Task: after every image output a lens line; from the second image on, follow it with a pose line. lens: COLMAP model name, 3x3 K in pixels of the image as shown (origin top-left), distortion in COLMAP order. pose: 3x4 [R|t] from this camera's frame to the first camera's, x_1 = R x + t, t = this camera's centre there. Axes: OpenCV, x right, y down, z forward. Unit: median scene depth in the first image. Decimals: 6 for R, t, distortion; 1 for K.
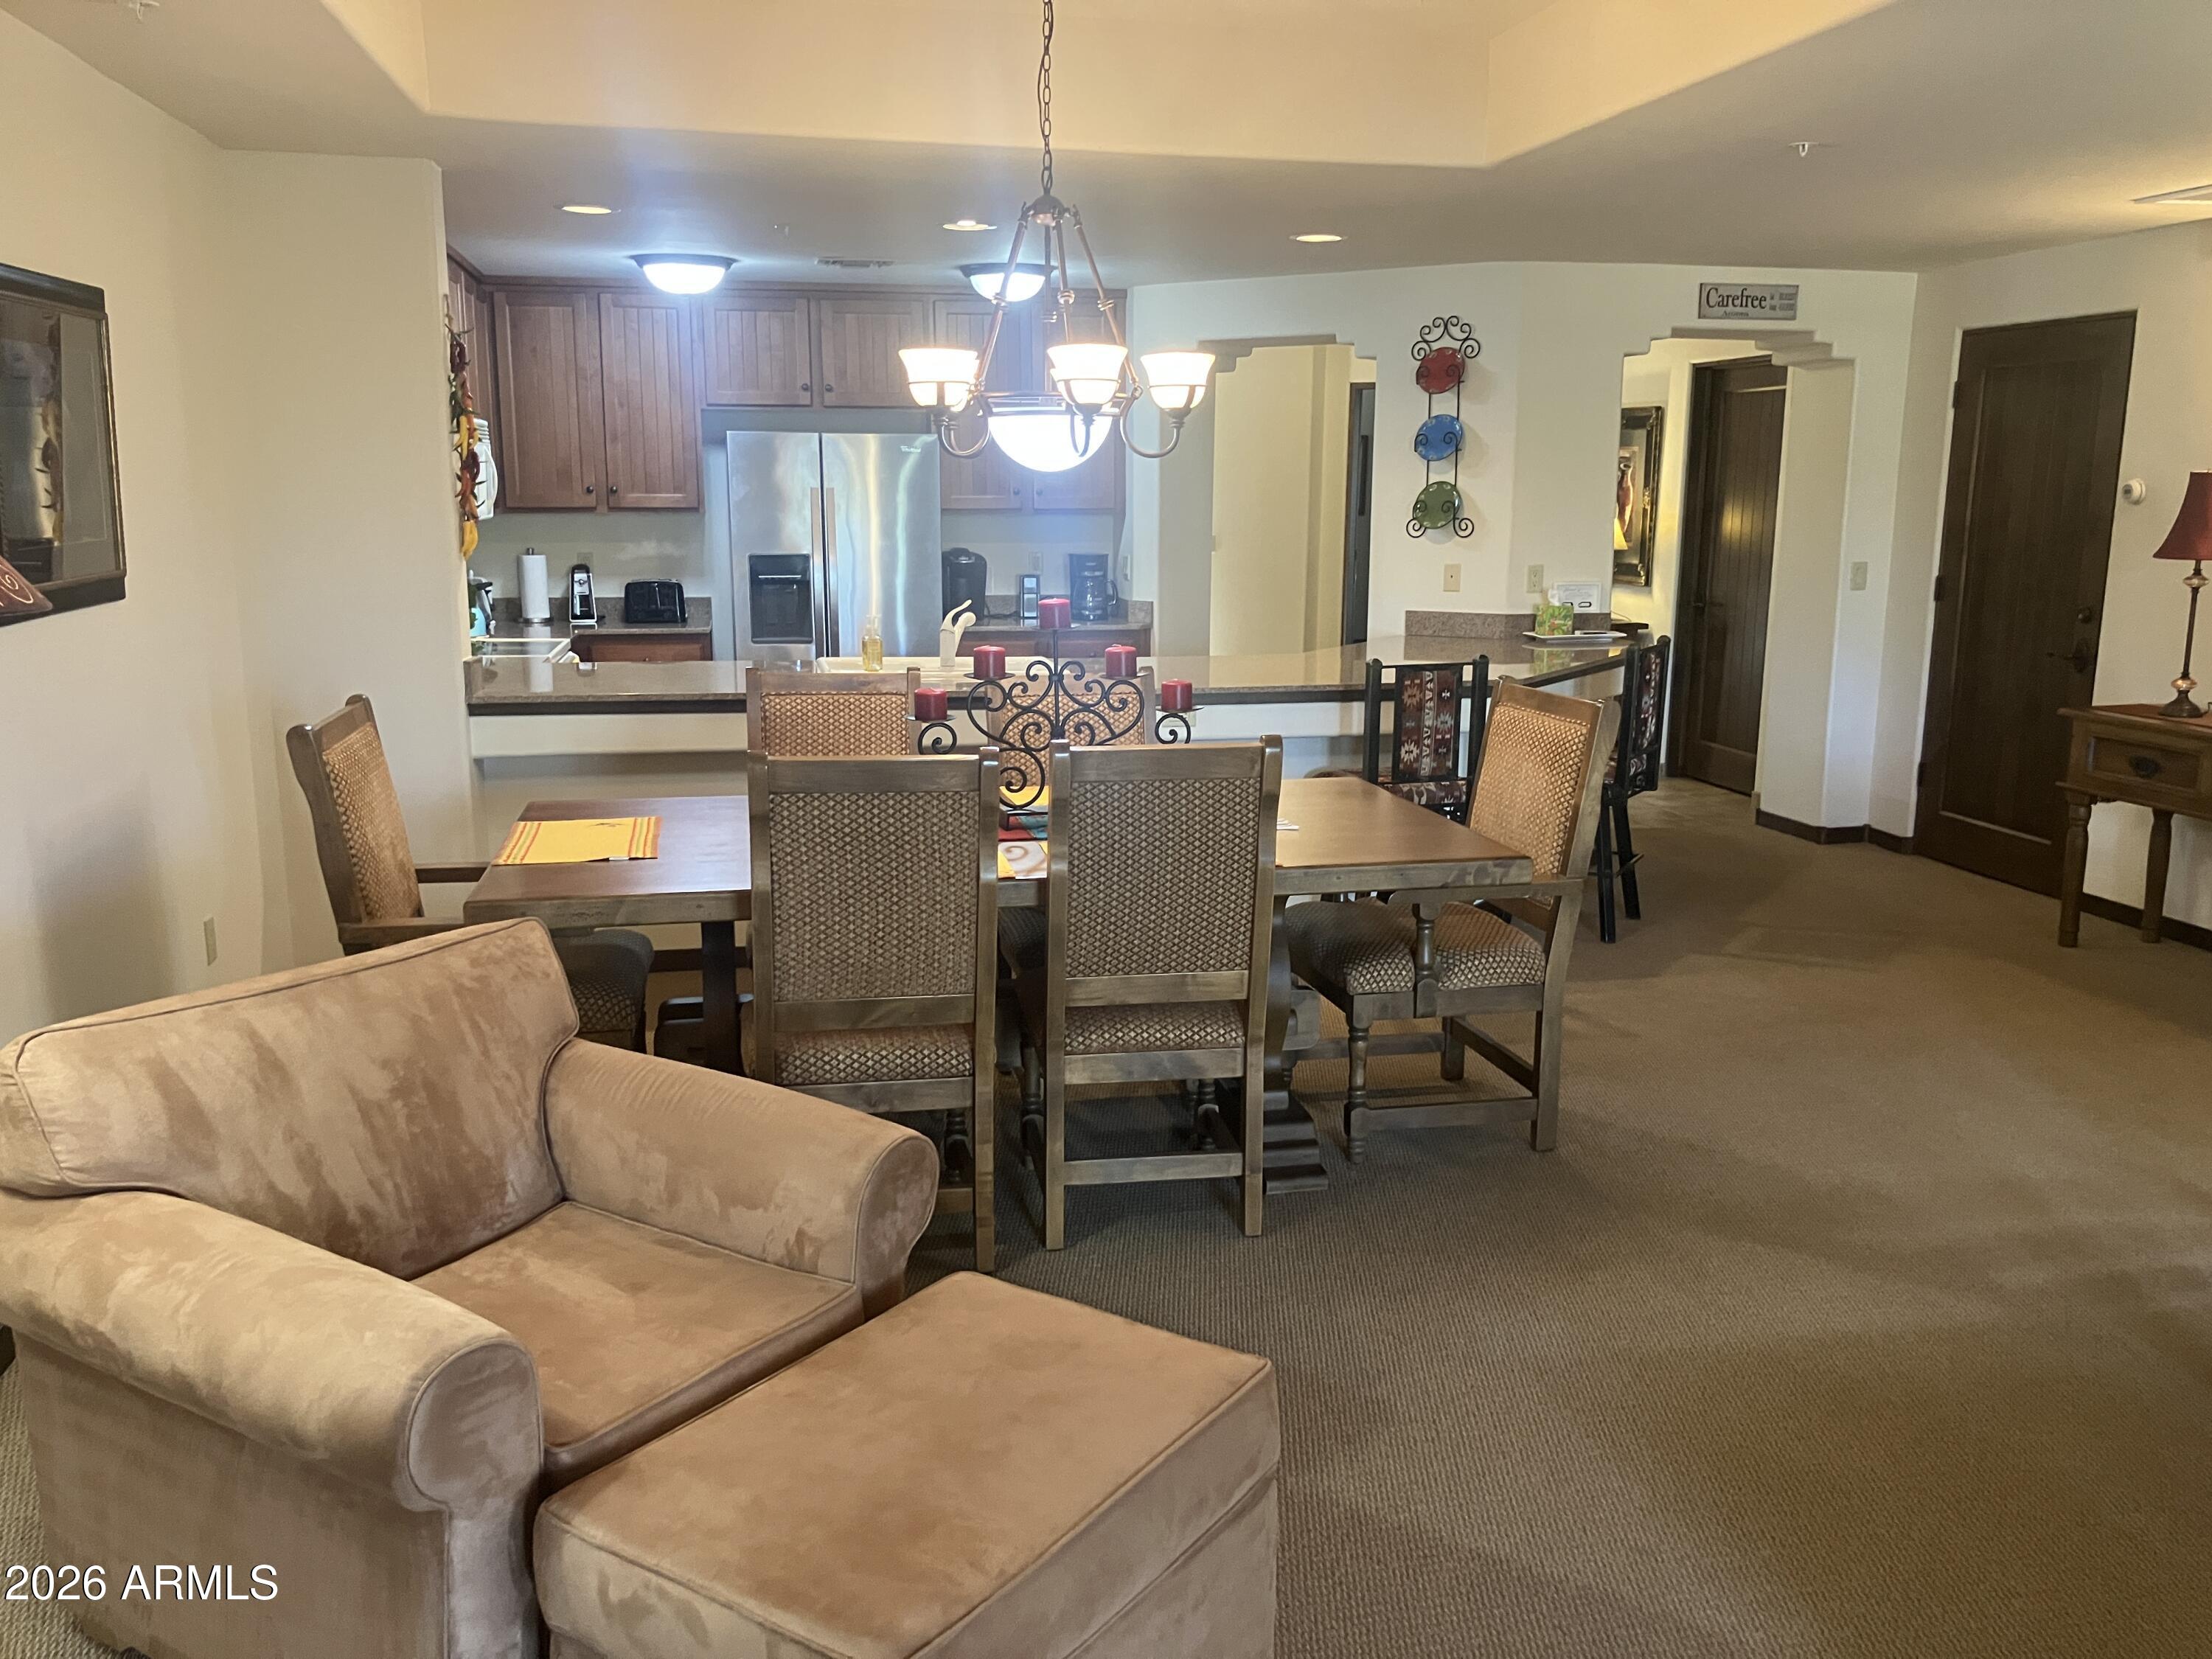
lens RADIAL K [[1800.9, 0, 1106.0], [0, 1800.9, 829.5], [0, 0, 1]] dist [0.086314, -0.191829]
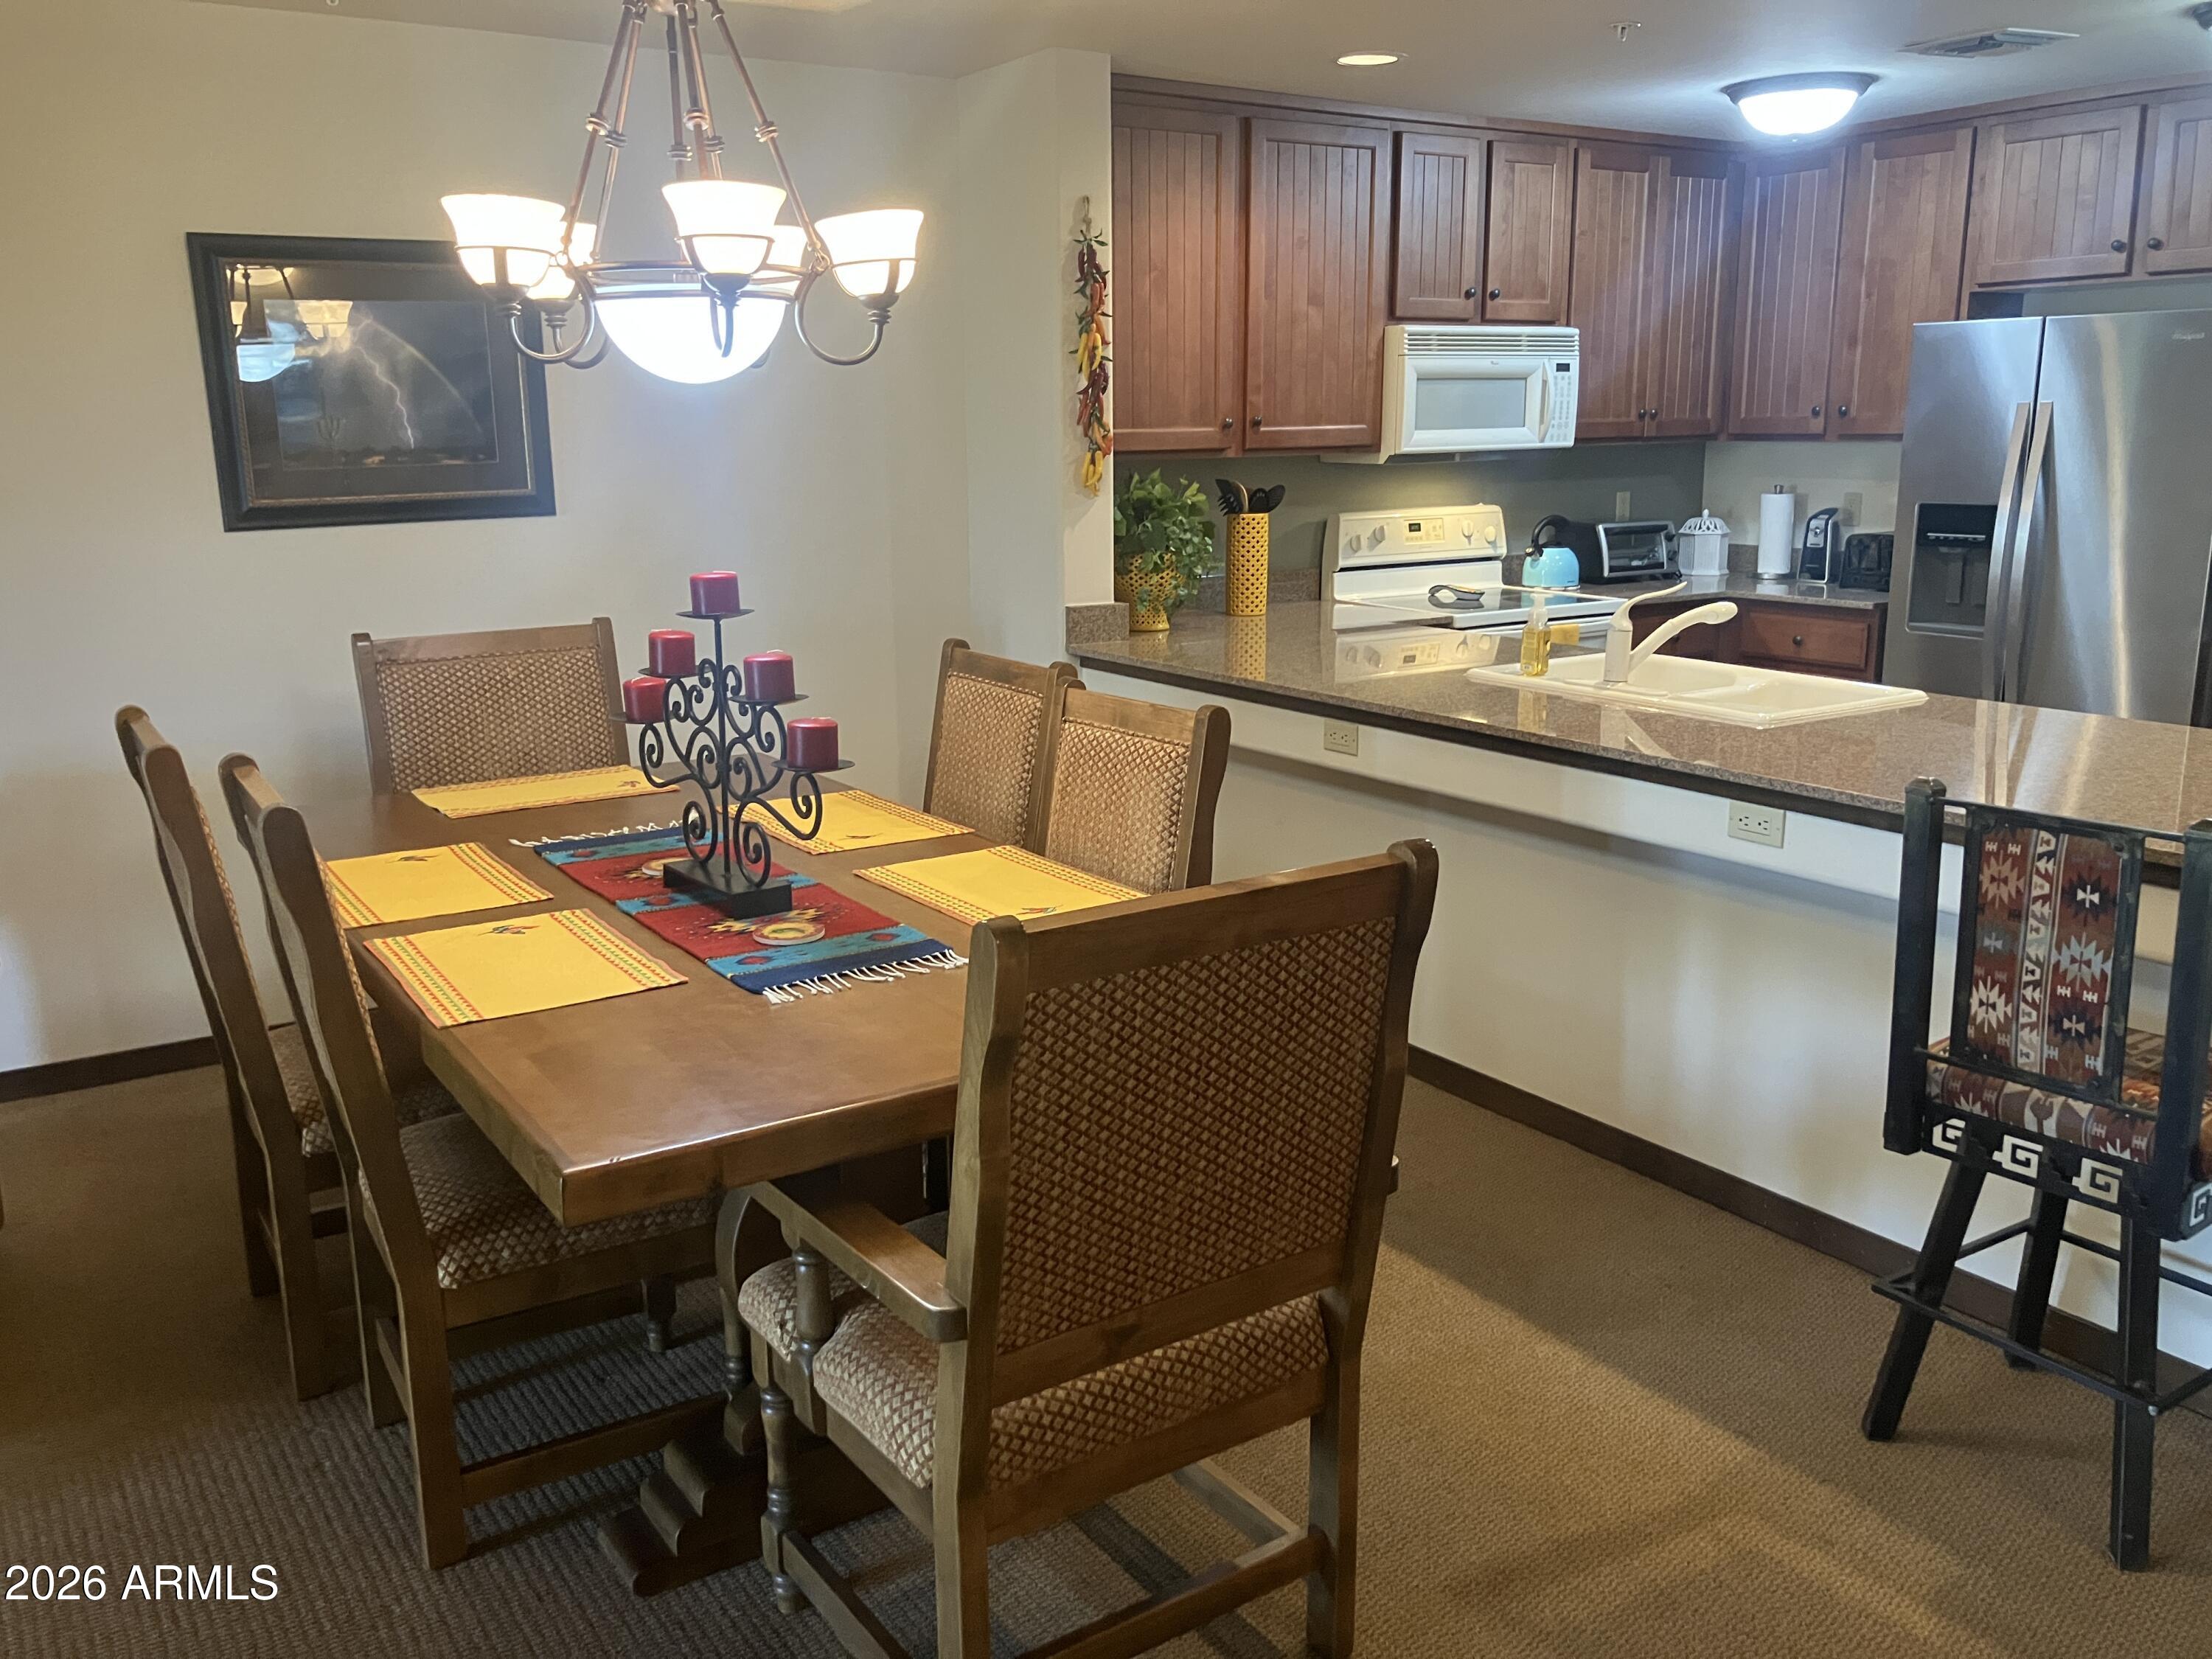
lens RADIAL K [[1818.6, 0, 1103.9], [0, 1818.6, 839.8], [0, 0, 1]] dist [0.020543, -0.007982]
pose [[0.367593, 0.204325, -0.907263, 0.477867], [-0.162371, 0.974682, 0.153721, -0.114143], [0.915703, 0.090806, 0.391463, 0.627581]]
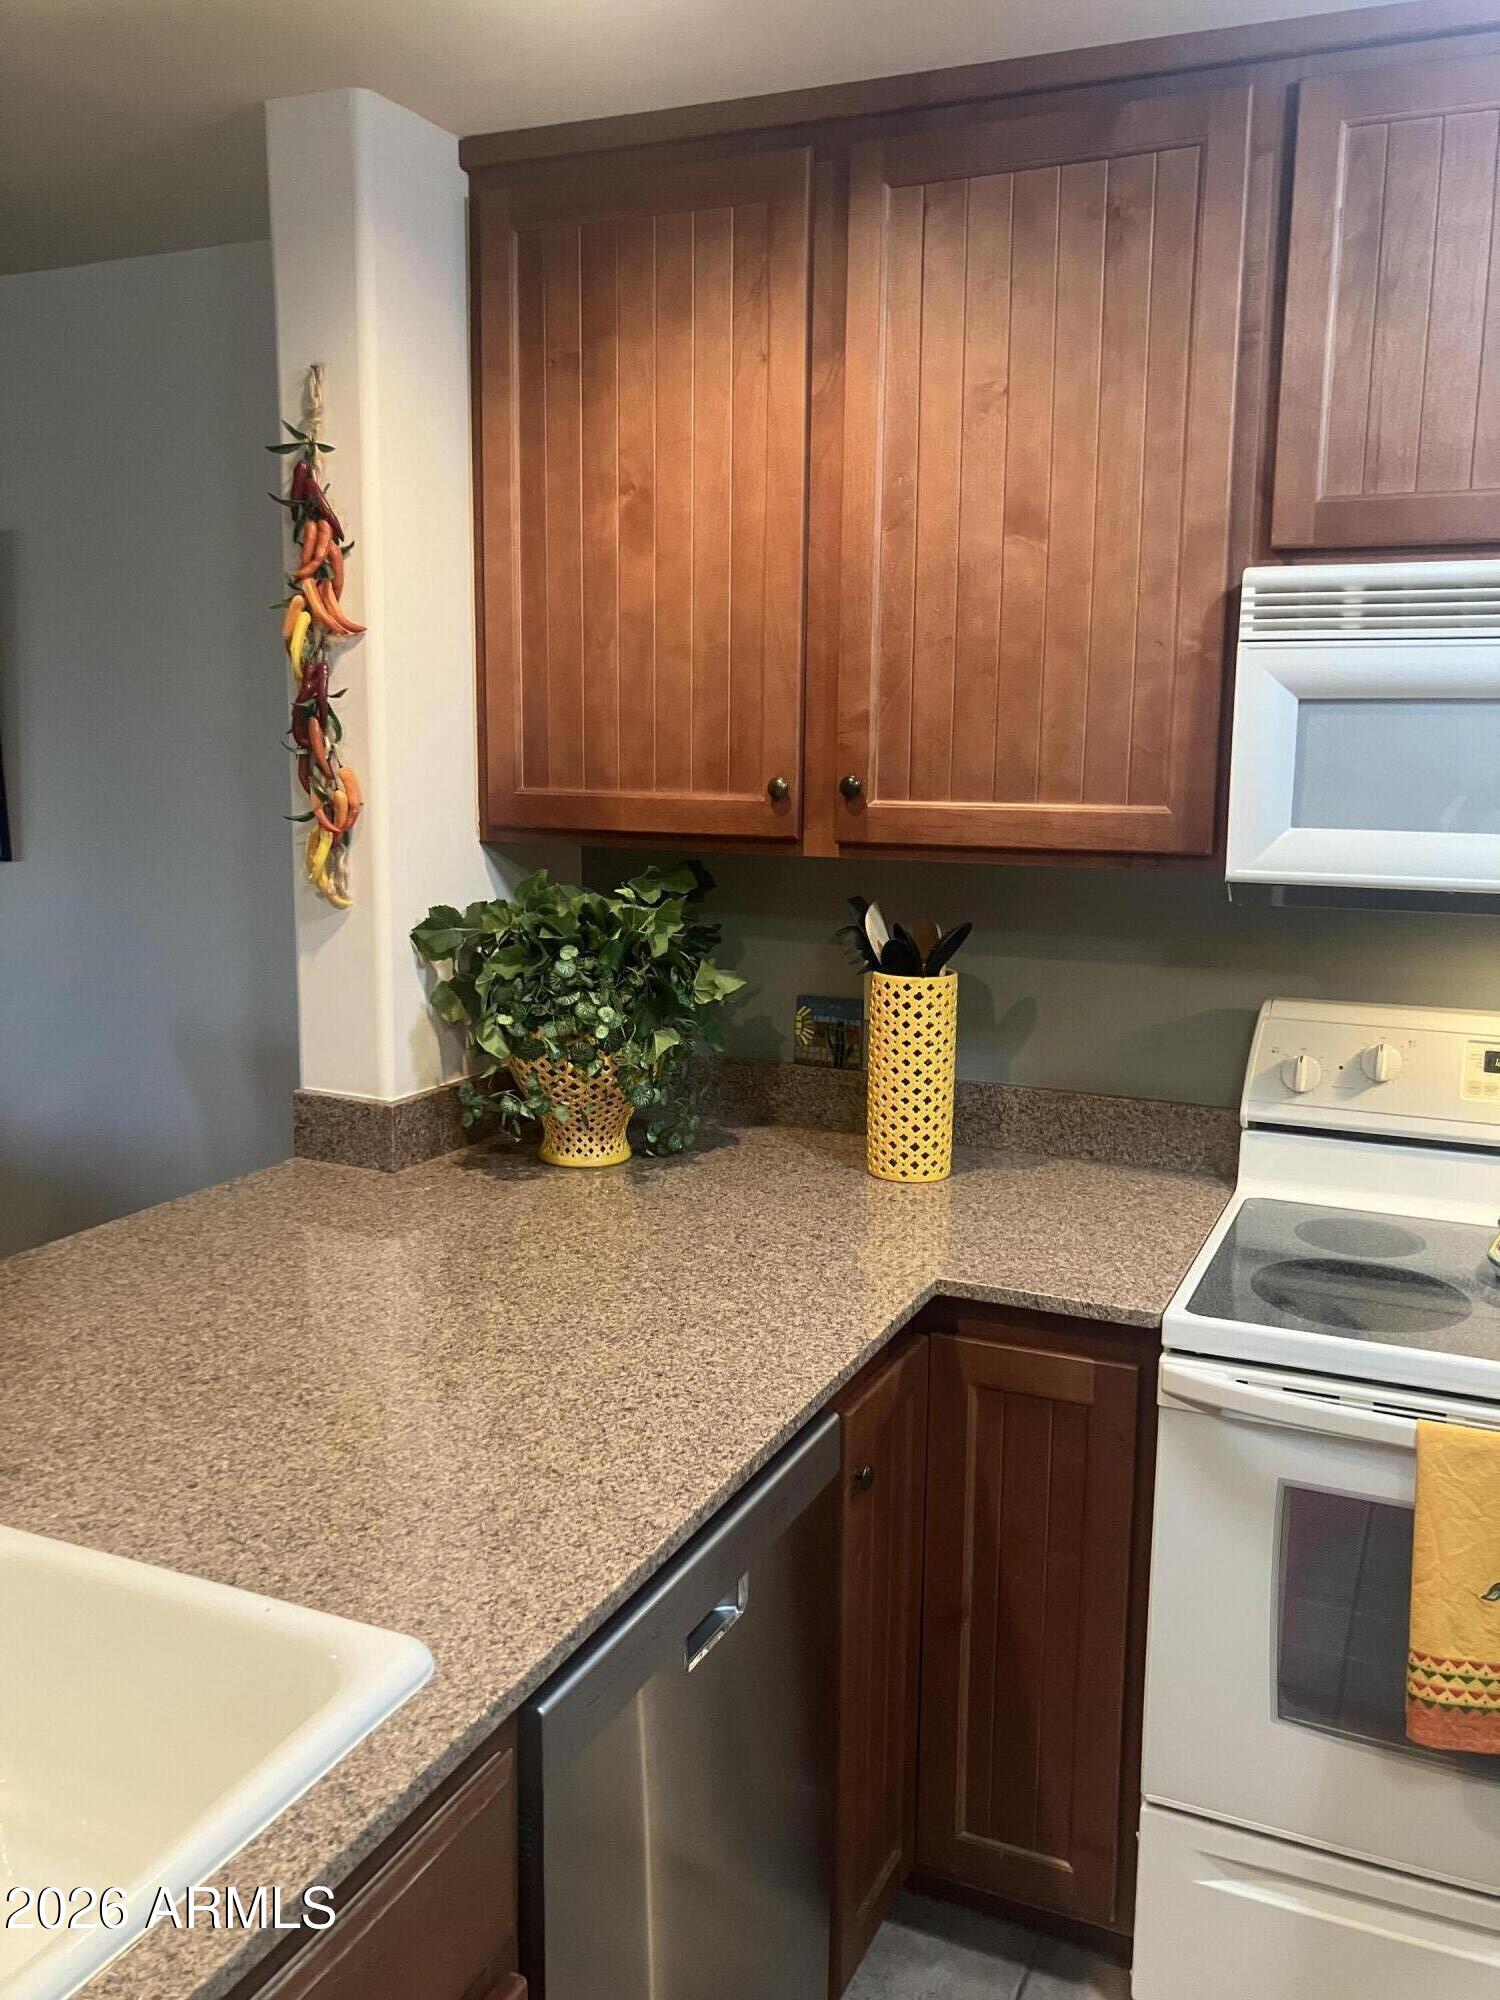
lens RADIAL K [[1644.3, 0, 750.0], [0, 1644.3, 1000.0], [0, 0, 1]] dist [0.020543, -0.007982]
pose [[-0.582982, 0.120525, -0.803496, -0.051118], [-0.166518, 0.950220, 0.263351, -0.245561], [0.795238, 0.287325, -0.533892, 1.259901]]
